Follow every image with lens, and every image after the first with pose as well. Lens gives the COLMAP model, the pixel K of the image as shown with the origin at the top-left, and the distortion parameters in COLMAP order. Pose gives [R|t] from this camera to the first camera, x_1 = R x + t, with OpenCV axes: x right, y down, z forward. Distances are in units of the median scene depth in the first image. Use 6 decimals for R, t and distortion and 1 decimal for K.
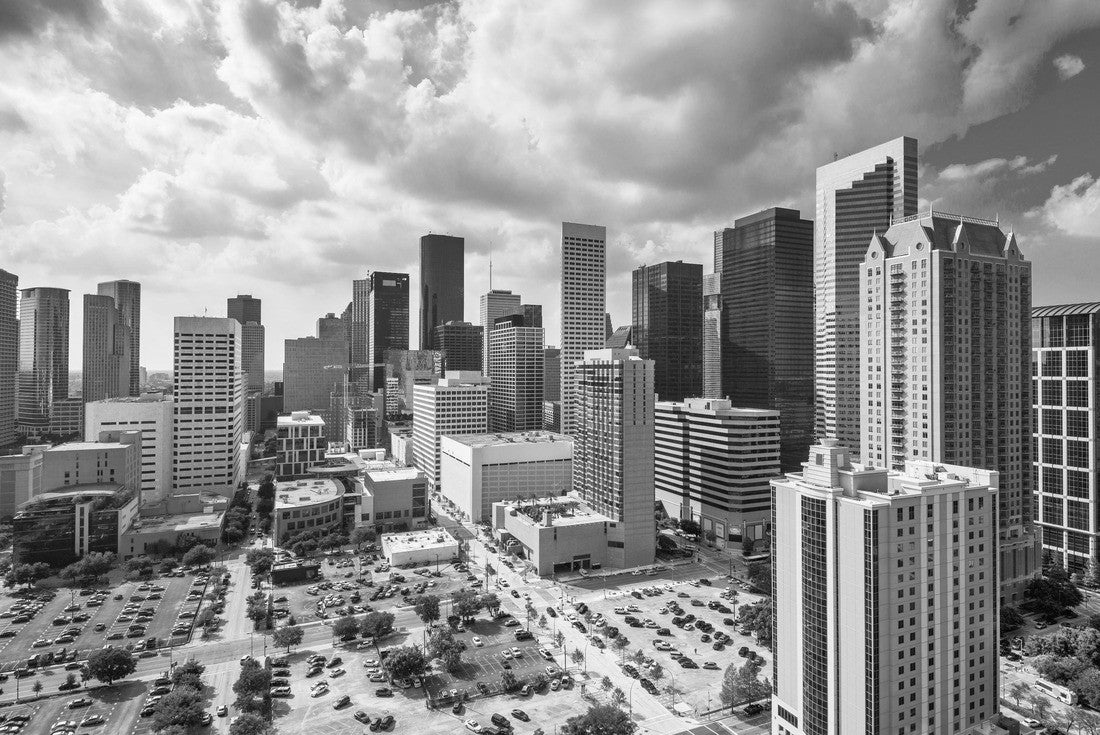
lens RADIAL K [[601.7, 0, 549.8], [0, 601.7, 362.5], [0, 0, 1]] dist [0.002584, -0.002784]
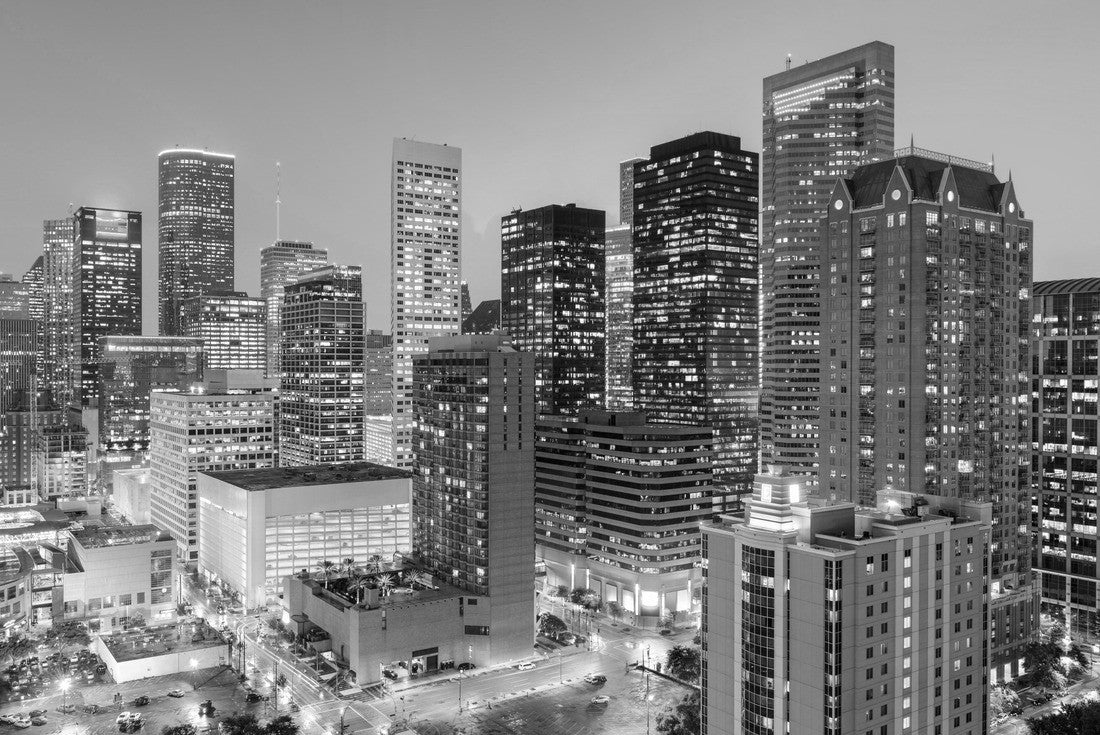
lens RADIAL K [[918.0, 0, 552.6], [0, 918.0, 368.1], [0, 0, 1]] dist [-0.014371, -0.000981]
pose [[0.981582, -0.005596, 0.190958, -0.000271], [0.001656, 0.999782, 0.020790, -0.041503], [-0.191032, -0.020091, 0.981378, -0.000136]]
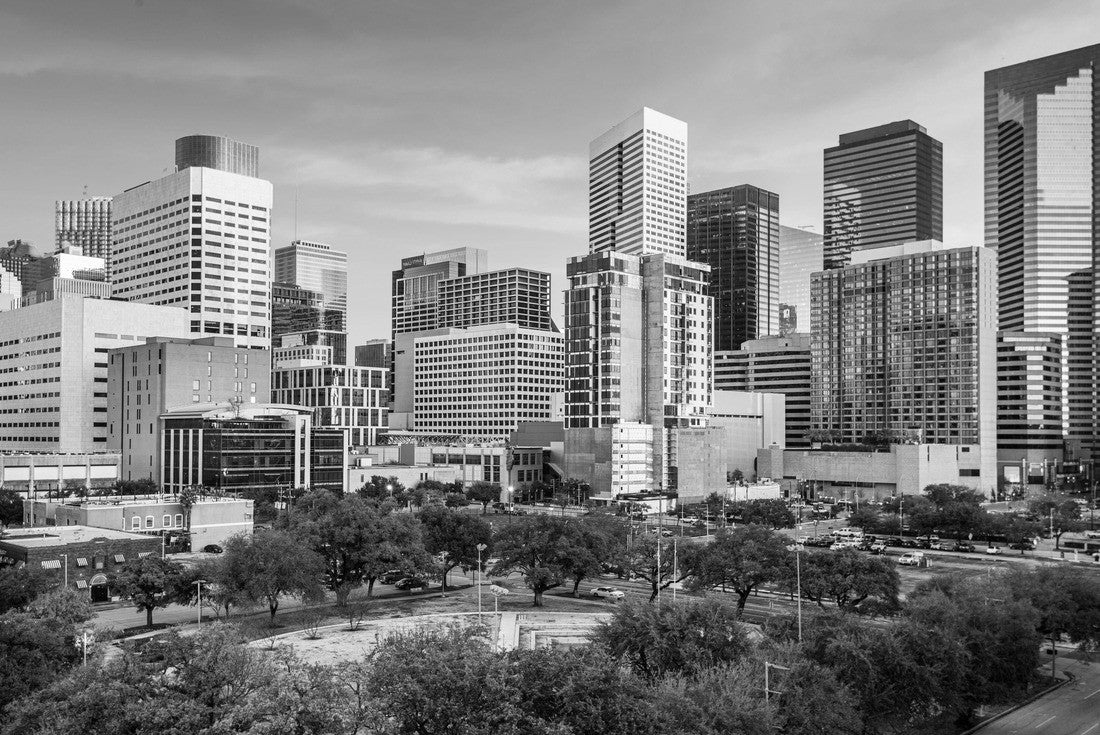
lens RADIAL K [[990.5, 0, 556.7], [0, 990.5, 418.0], [0, 0, 1]] dist [0.013757, -0.007614]
pose [[0.932354, 0.008148, 0.361455, -0.590837], [-0.007365, 0.999967, -0.003545, 0.157454], [-0.361472, 0.000643, 0.932383, -0.031323]]
